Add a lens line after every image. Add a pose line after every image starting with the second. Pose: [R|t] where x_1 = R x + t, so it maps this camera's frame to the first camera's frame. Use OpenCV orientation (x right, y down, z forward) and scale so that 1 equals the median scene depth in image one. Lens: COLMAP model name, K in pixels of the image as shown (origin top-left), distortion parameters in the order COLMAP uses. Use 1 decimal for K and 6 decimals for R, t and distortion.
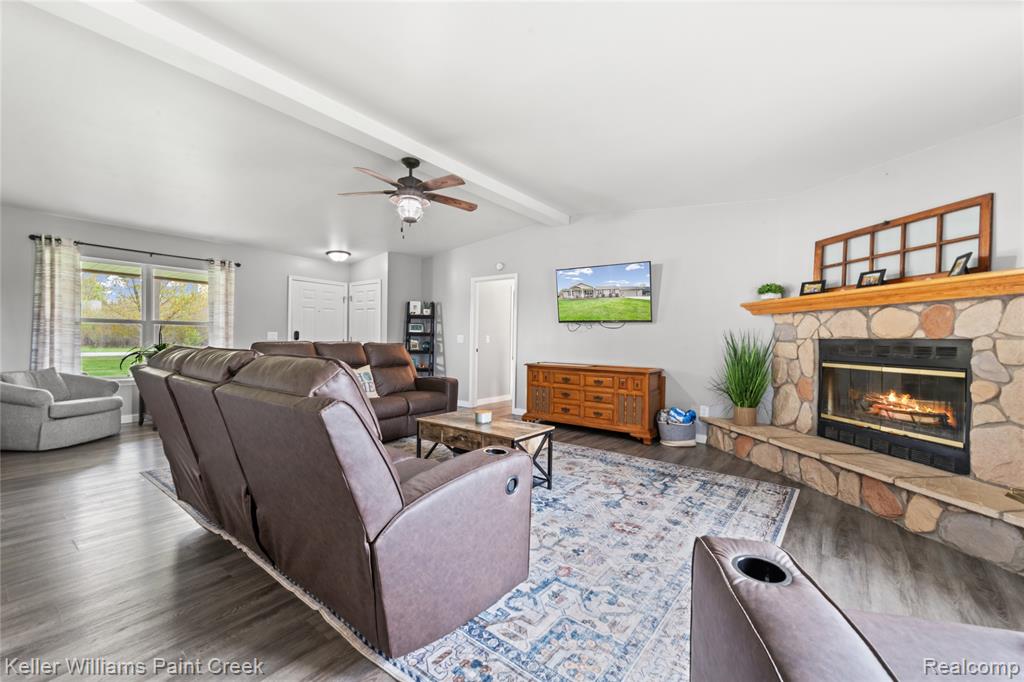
lens RADIAL K [[401.7, 0, 505.8], [0, 401.7, 336.6], [0, 0, 1]] dist [0.012099, -0.000602]
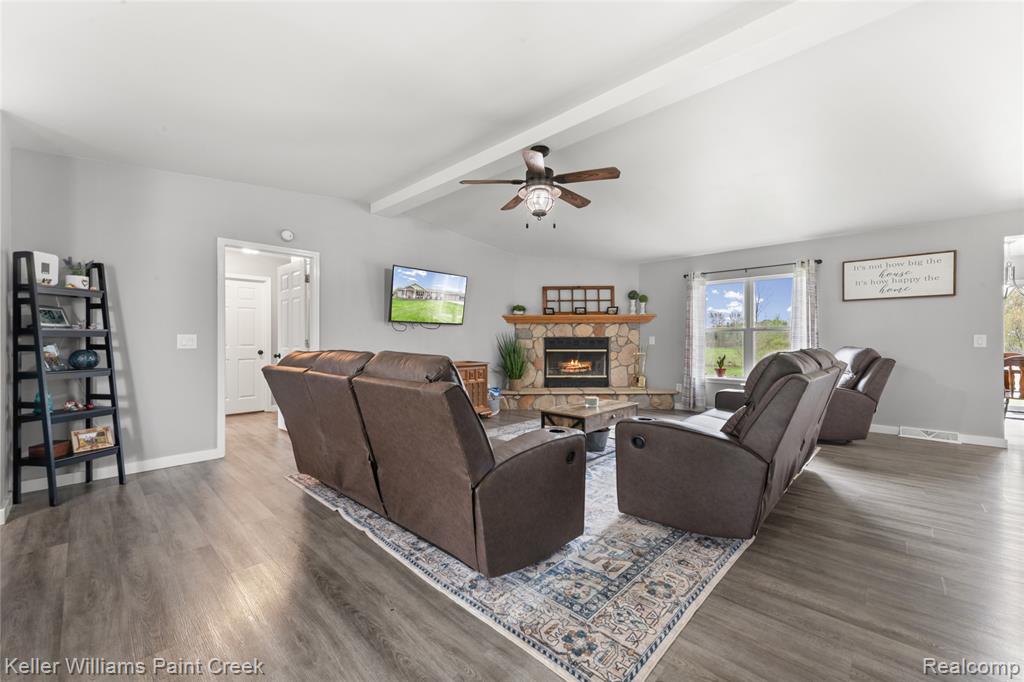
lens RADIAL K [[401.7, 0, 505.8], [0, 401.7, 336.6], [0, 0, 1]] dist [0.012099, -0.000602]
pose [[0.126625, -0.007088, 0.991925, -1.172422], [-0.001174, 0.999973, 0.007295, -0.011936], [-0.991950, -0.002088, 0.126613, 0.953915]]
